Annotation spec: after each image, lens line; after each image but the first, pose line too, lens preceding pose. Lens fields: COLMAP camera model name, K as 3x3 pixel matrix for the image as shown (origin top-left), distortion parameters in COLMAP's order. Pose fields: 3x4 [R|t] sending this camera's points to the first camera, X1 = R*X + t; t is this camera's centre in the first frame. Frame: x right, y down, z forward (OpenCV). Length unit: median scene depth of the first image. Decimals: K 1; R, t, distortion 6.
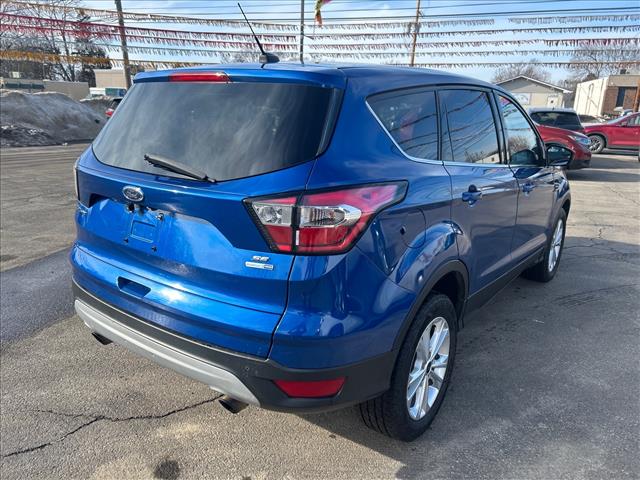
lens RADIAL K [[488.7, 0, 315.8], [0, 488.7, 242.9], [0, 0, 1]] dist [0.008898, -0.008218]
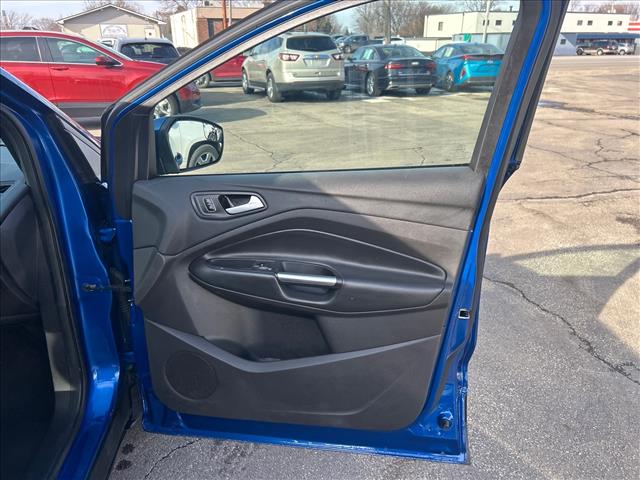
lens RADIAL K [[480.9, 0, 320.0], [0, 480.9, 240.0], [0, 0, 1]] dist [0.024174, -0.009303]
pose [[0.736748, -0.281340, 0.614858, 0.073229], [0.206997, 0.959514, 0.191011, -0.029631], [-0.643704, -0.013453, 0.765156, 0.124939]]
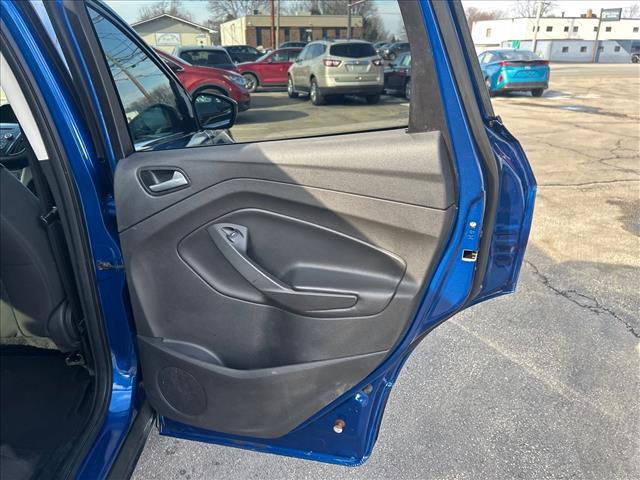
lens RADIAL K [[479.8, 0, 320.8], [0, 479.8, 249.3], [0, 0, 1]] dist [0.034389, -0.041399]
pose [[0.792172, -0.260066, 0.552113, 0.044523], [0.192117, 0.964933, 0.178871, -0.018156], [-0.579271, -0.035626, 0.814356, 0.084784]]
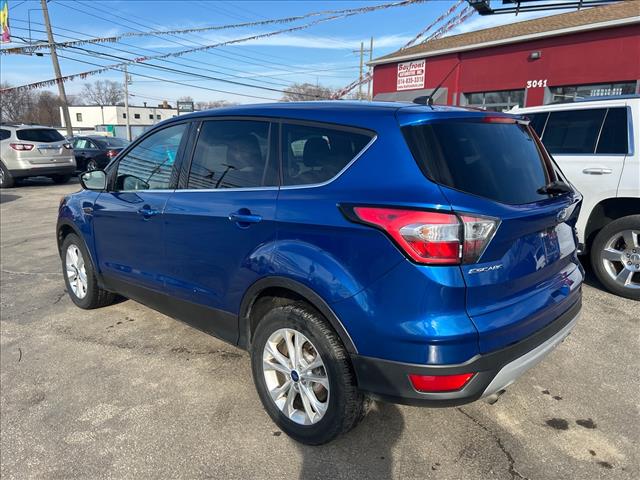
lens RADIAL K [[480.9, 0, 320.0], [0, 480.9, 240.0], [0, 0, 1]] dist [0.024174, -0.009303]
pose [[0.131007, -0.237963, 0.962398, -0.158255], [0.270123, 0.942603, 0.196298, -0.043434], [-0.953872, 0.234249, 0.187767, 0.131944]]
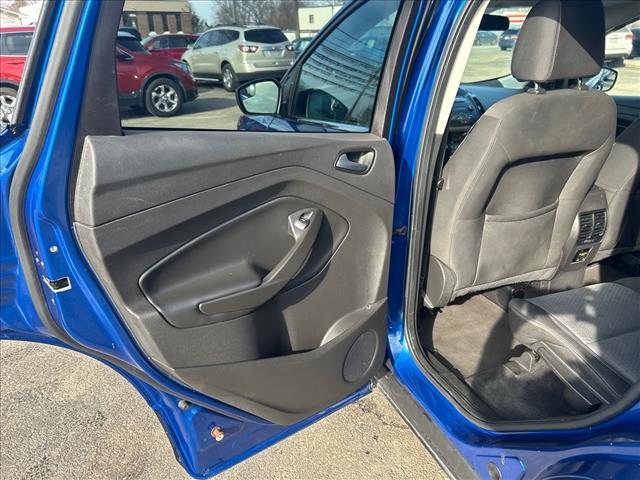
lens RADIAL K [[488.7, 0, 315.8], [0, 488.7, 242.9], [0, 0, 1]] dist [0.008898, -0.008218]
pose [[0.543890, -0.358140, 0.758893, -0.075157], [0.255417, 0.932096, 0.256825, -0.046637], [-0.799341, 0.054150, 0.598433, 0.169369]]
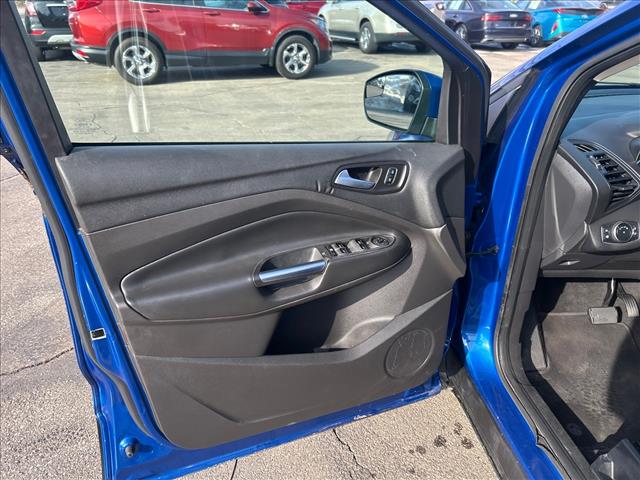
lens RADIAL K [[488.7, 0, 315.8], [0, 488.7, 242.9], [0, 0, 1]] dist [0.008898, -0.008218]
pose [[0.739330, -0.319808, 0.592549, -0.036253], [0.184461, 0.942541, 0.278551, -0.057405], [-0.647584, -0.096639, 0.755841, 0.213437]]
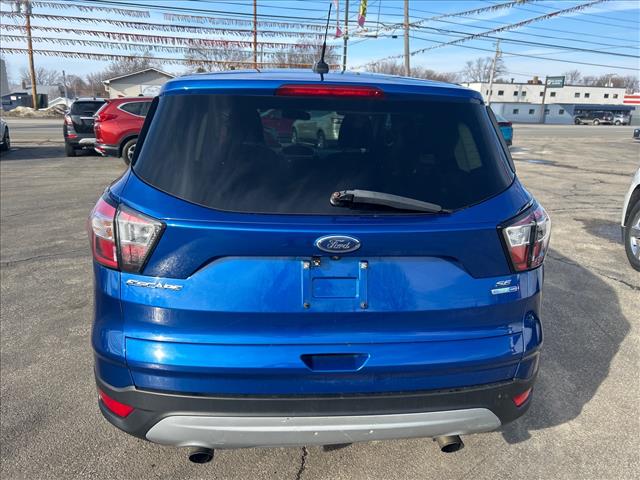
lens RADIAL K [[477.0, 0, 321.2], [0, 477.0, 250.9], [0, 0, 1]] dist [0.028721, -0.001788]
pose [[0.747633, -0.200685, 0.633065, -0.083944], [0.178744, 0.978880, 0.099218, -0.016370], [-0.639606, 0.038978, 0.767714, 0.042920]]
